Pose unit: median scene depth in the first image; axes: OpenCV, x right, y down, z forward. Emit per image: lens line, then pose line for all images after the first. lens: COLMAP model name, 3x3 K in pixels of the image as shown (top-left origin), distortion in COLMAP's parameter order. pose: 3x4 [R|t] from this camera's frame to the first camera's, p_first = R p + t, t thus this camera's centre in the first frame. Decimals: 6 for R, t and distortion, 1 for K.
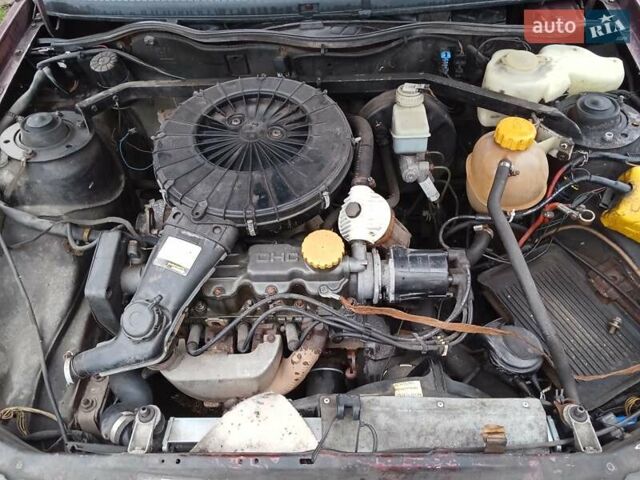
lens RADIAL K [[489.2, 0, 320.0], [0, 489.2, 240.0], [0, 0, 1]] dist [0.063865, -0.089740]
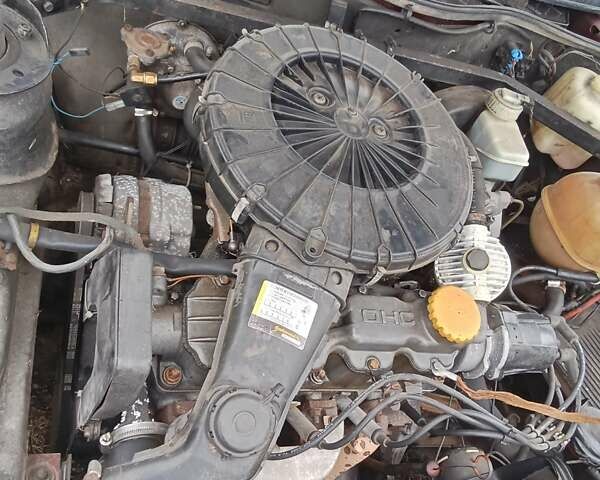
lens RADIAL K [[616.8, 0, 300.0], [0, 616.8, 240.0], [0, 0, 1]] dist [0.065380, -0.083778]
pose [[0.898364, 0.109195, 0.425463, -0.585743], [-0.143960, 0.988303, 0.050322, -0.100278], [-0.414992, -0.106457, 0.903576, 0.263502]]
